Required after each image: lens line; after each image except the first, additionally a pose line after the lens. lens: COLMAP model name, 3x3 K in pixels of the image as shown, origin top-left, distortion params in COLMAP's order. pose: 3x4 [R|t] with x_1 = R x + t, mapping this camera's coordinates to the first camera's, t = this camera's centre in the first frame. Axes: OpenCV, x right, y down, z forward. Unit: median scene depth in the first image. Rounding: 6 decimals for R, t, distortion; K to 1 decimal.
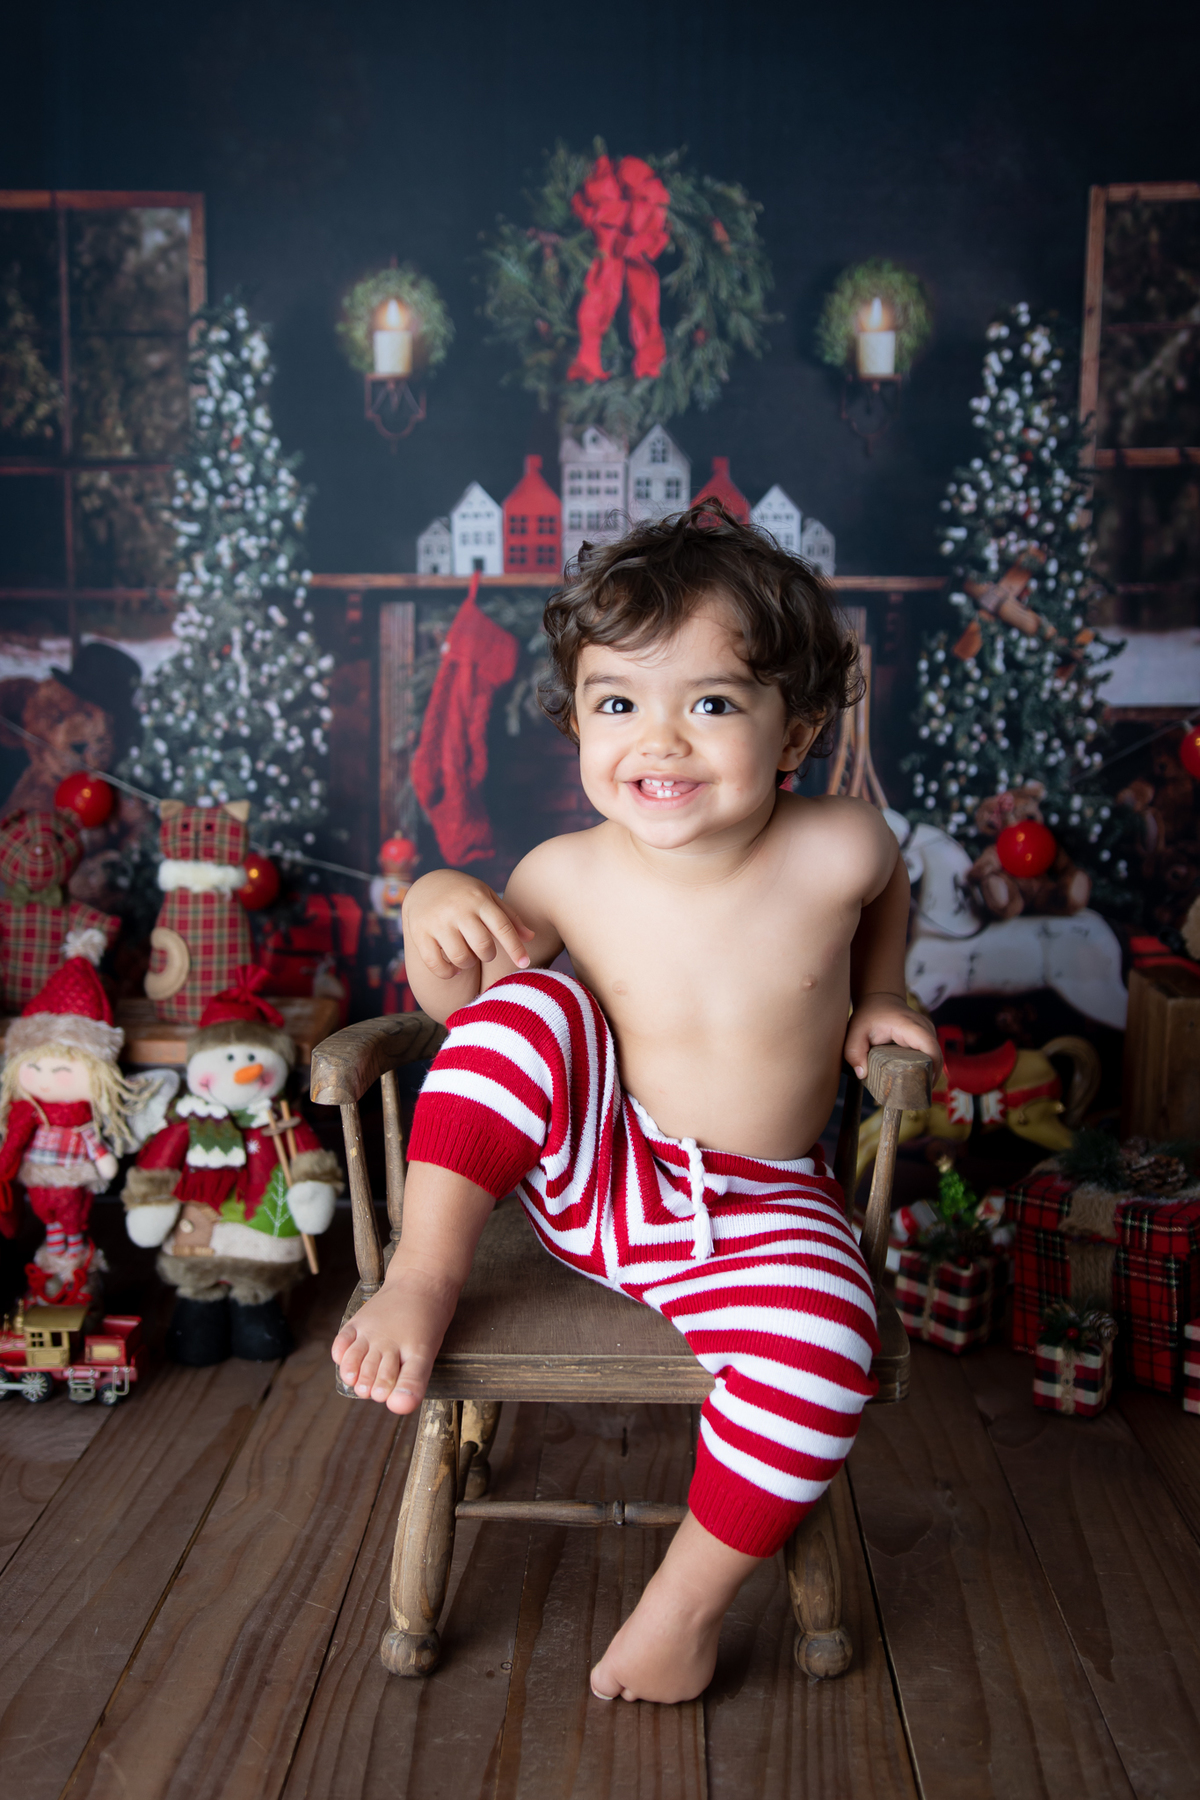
lens RADIAL K [[1909.7, 0, 560.9], [0, 1909.7, 857.0], [0, 0, 1]] dist [0.004623, 0.000000]
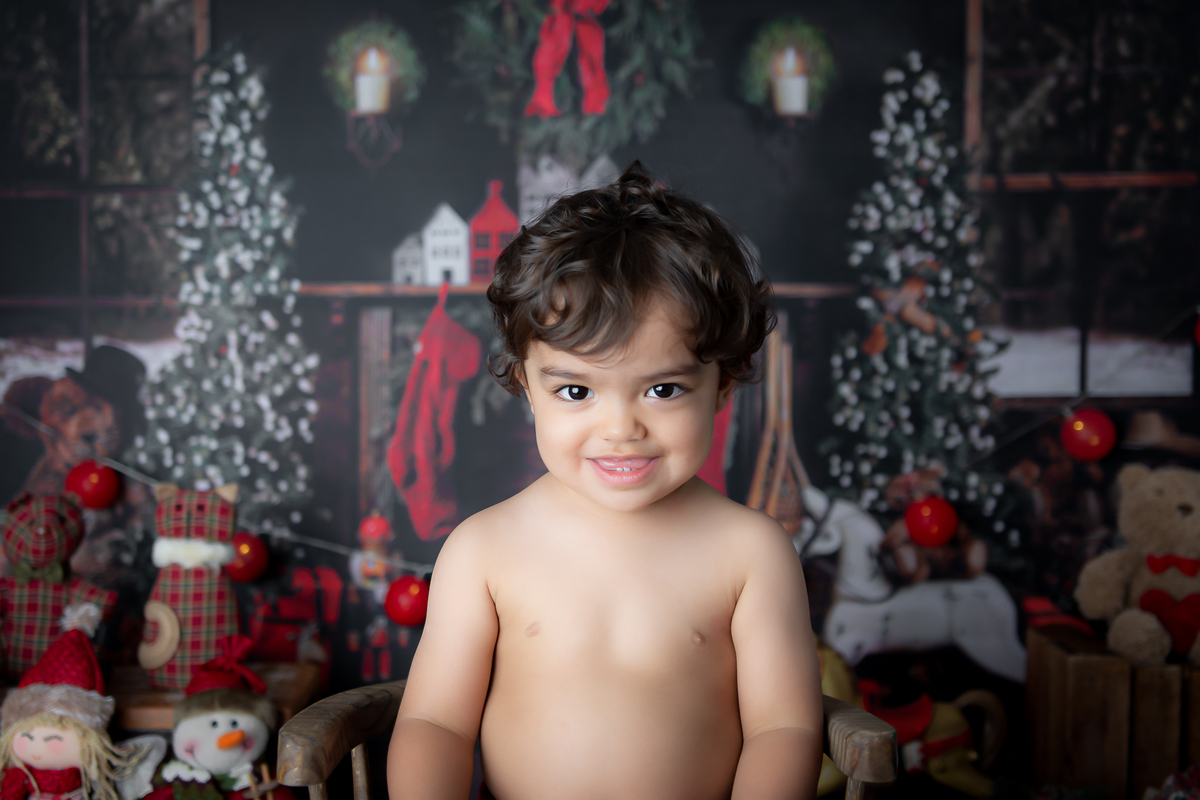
lens RADIAL K [[1415.1, 0, 569.4], [0, 1415.1, 393.7], [0, 0, 1]] dist [0.005892, 0.000000]
pose [[0.999010, -0.004568, 0.044250, -0.008164], [0.008879, 0.995174, -0.097722, 0.000554], [-0.043590, 0.098019, 0.994229, 0.165517]]
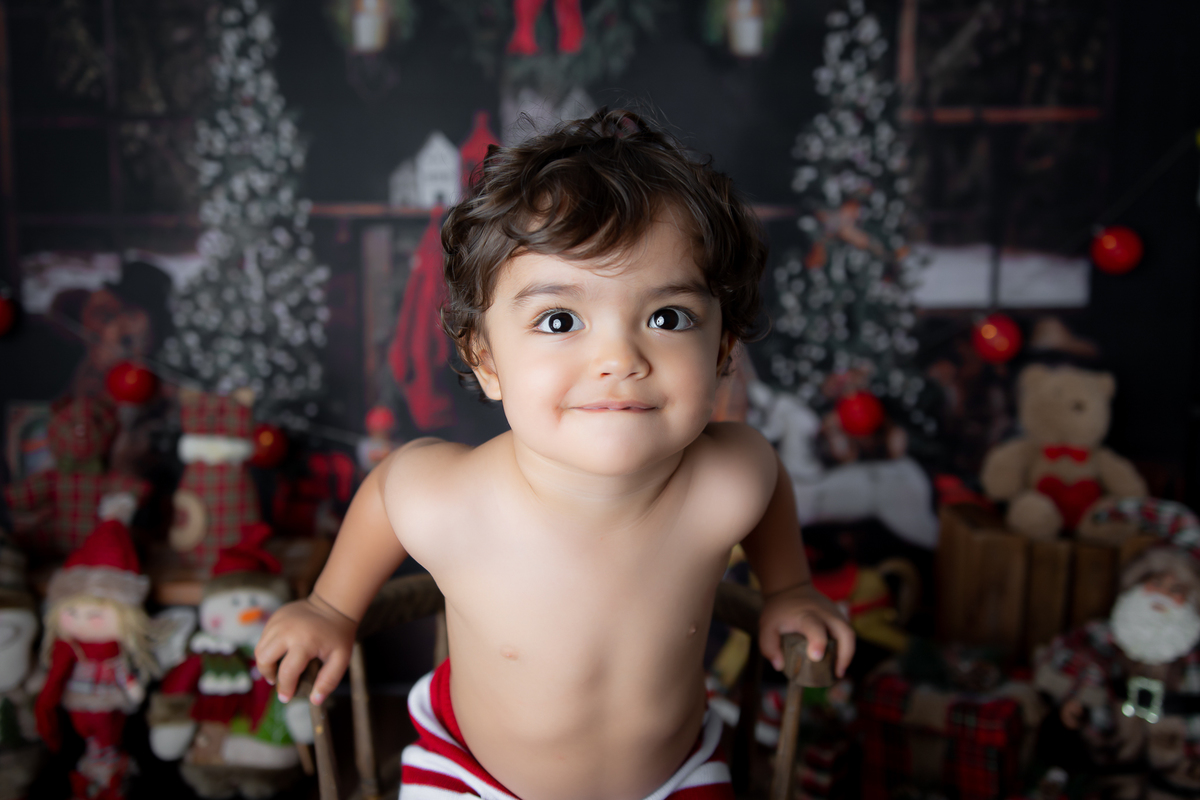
lens RADIAL K [[1125.9, 0, 587.8], [0, 1125.9, 385.1], [0, 0, 1]] dist [0.000724, 0.000000]
pose [[0.997645, -0.010451, 0.067789, 0.003376], [0.009488, 0.999850, 0.014505, -0.036895], [-0.067930, -0.013827, 0.997594, 0.236187]]
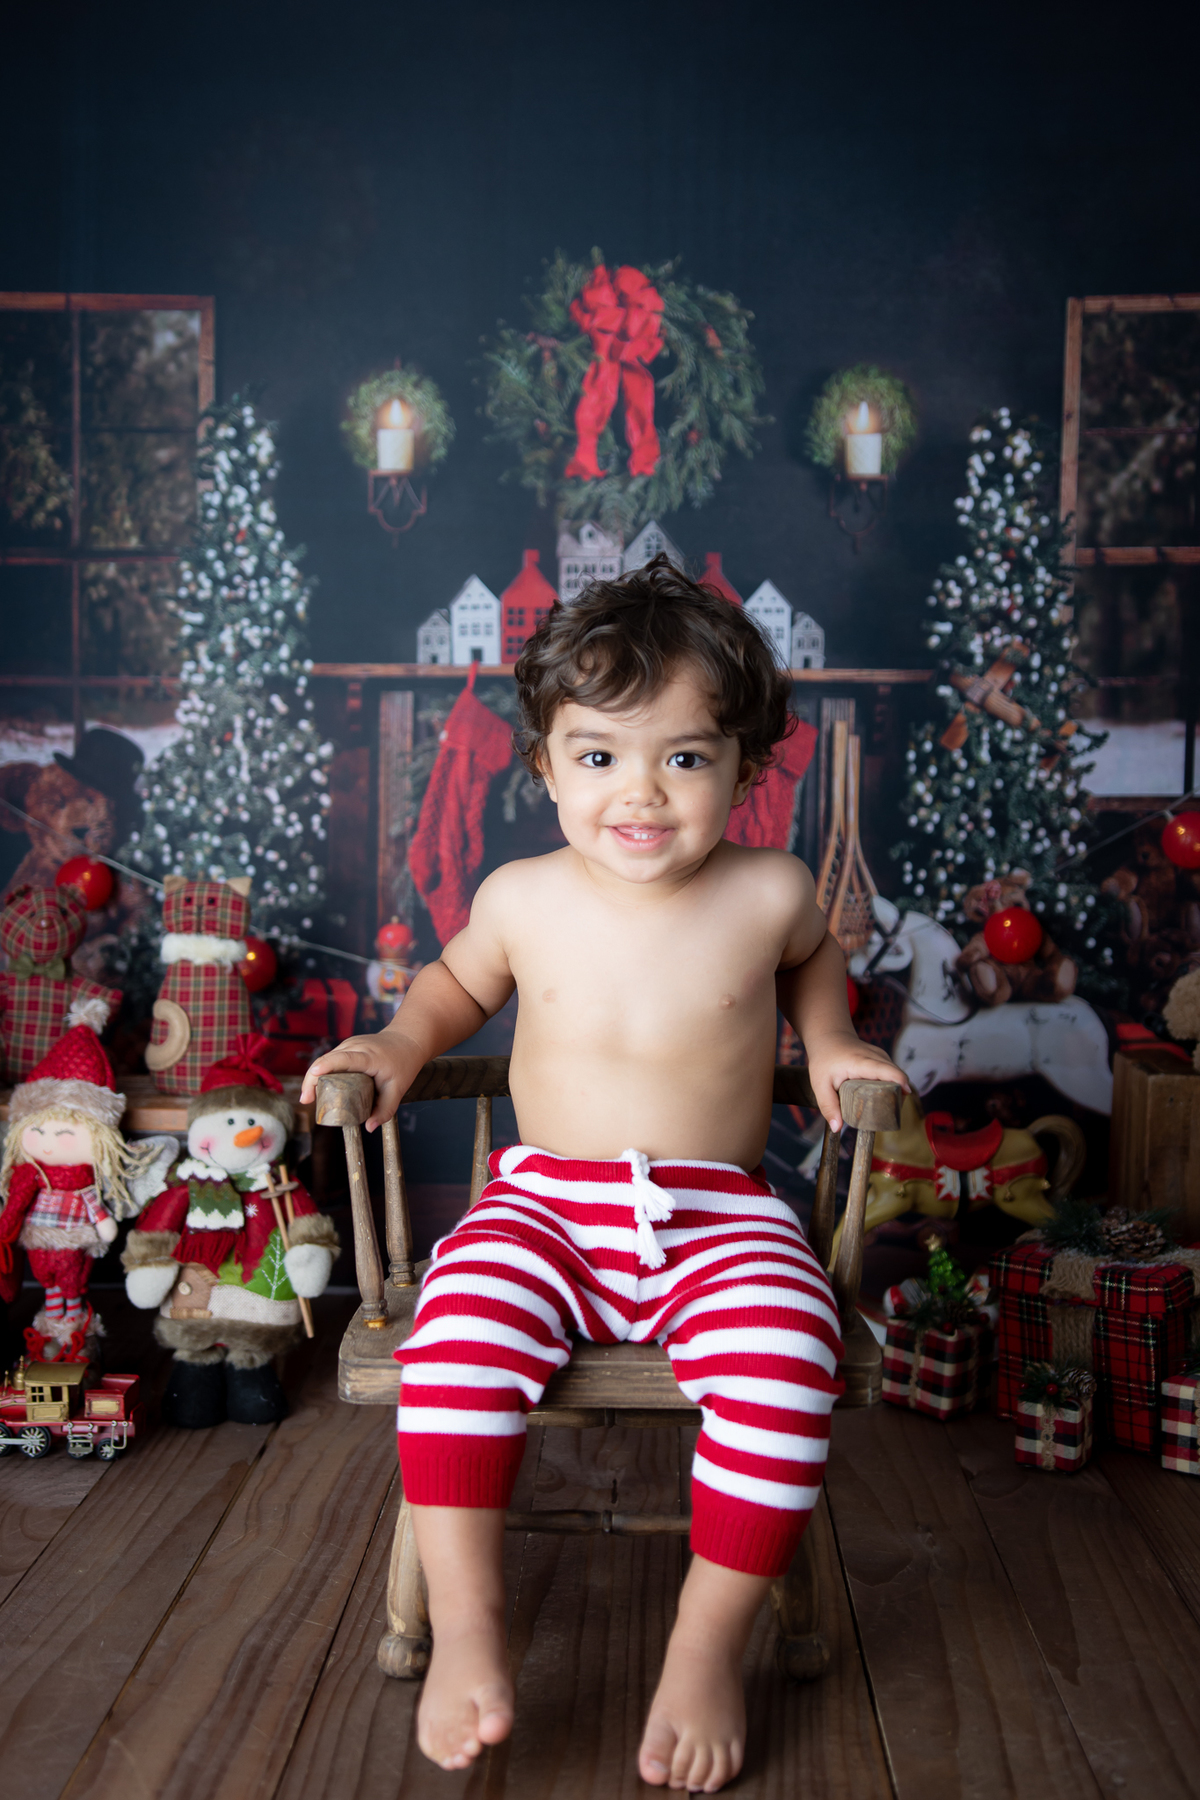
lens RADIAL K [[2105.9, 0, 585.5], [0, 2105.9, 906.6], [0, 0, 1]] dist [0.001331, 0.000000]
pose [[0.999891, 0.006097, 0.013426, 0.000717], [-0.005190, 0.997765, -0.066625, 0.056549], [-0.013802, 0.066548, 0.997688, -0.117349]]
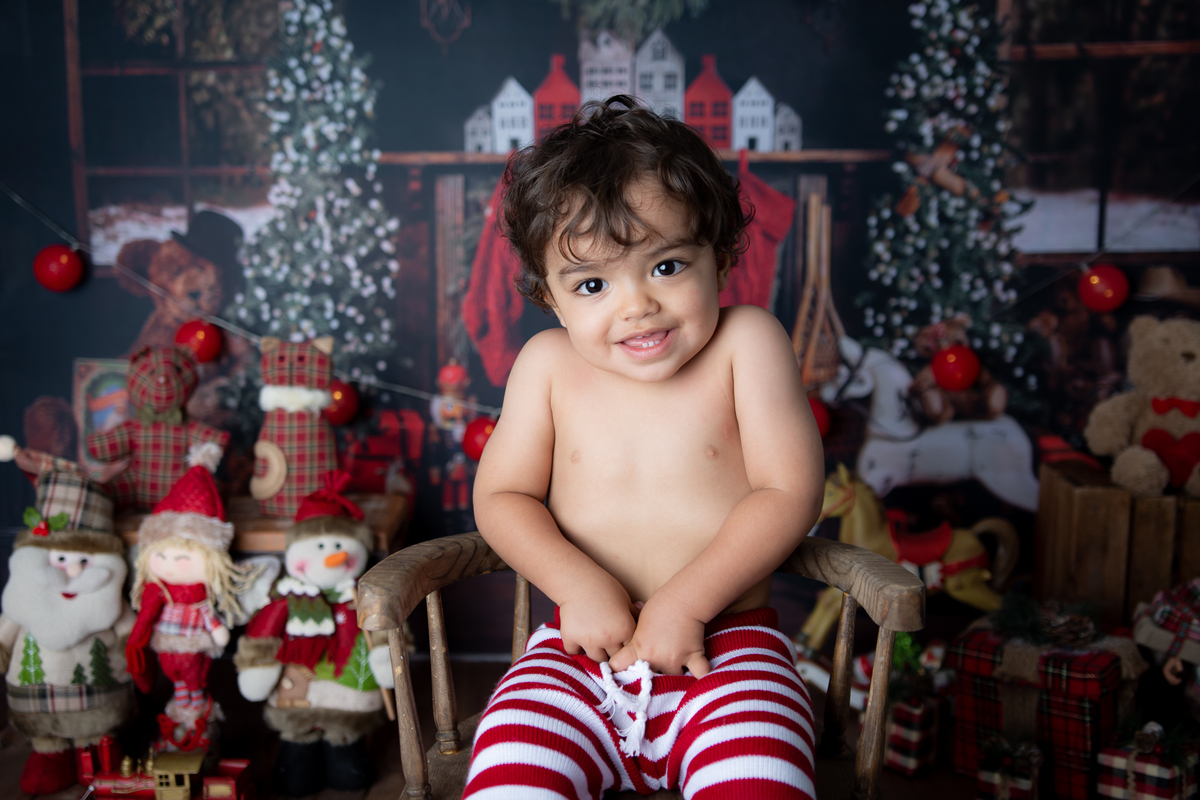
lens RADIAL K [[1415.1, 0, 579.0], [0, 1415.1, 393.7], [0, 0, 1]] dist [0.005892, 0.000000]
pose [[0.999847, -0.012163, 0.012556, -0.014901], [0.011938, 0.999770, 0.017817, -0.006664], [-0.012769, -0.017664, 0.999762, 0.077116]]
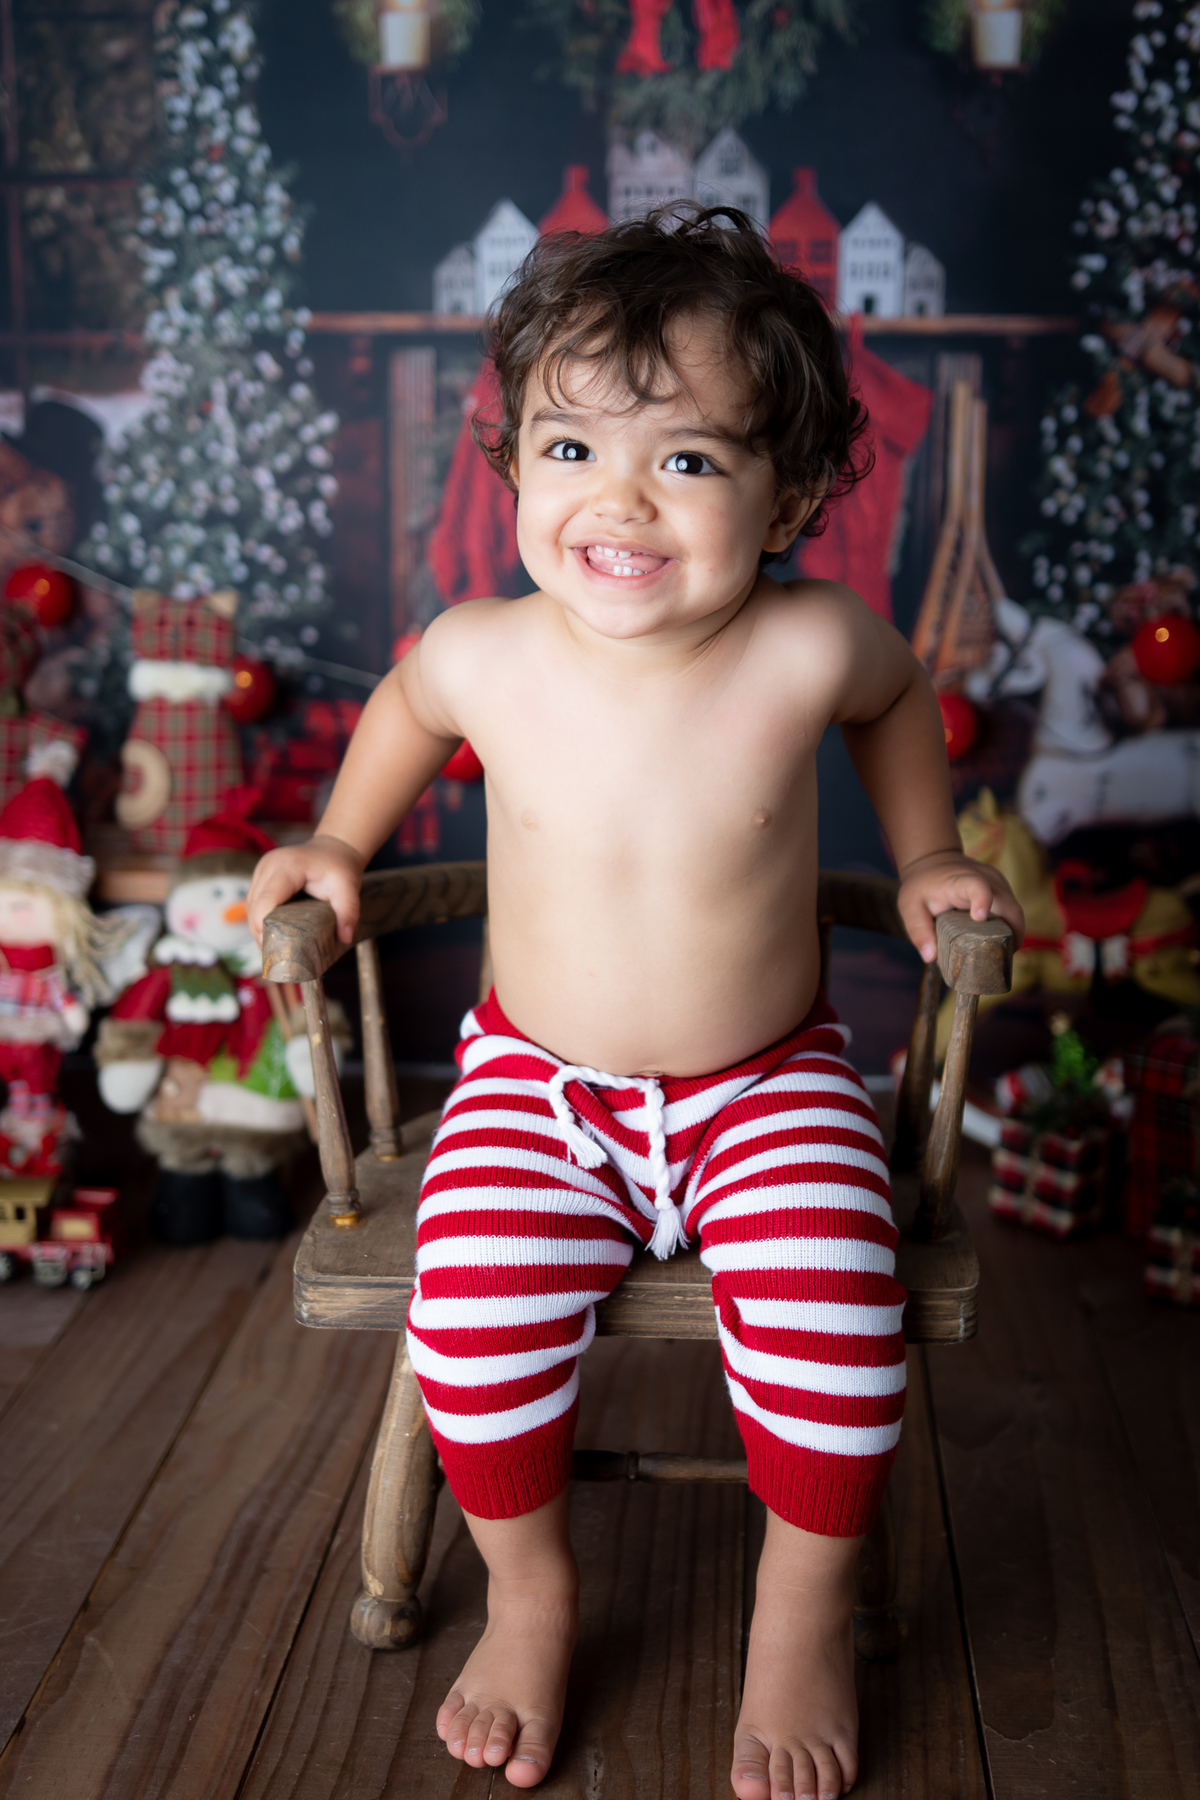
lens RADIAL K [[2518.7, 0, 590.0], [0, 2518.7, 894.2], [0, 0, 1]] dist [0.008055, 0.000000]
pose [[0.999649, 0.003780, -0.026217, 0.021002], [-0.001245, 0.995379, 0.096016, -0.003107], [0.026459, -0.095949, 0.995035, -0.107432]]
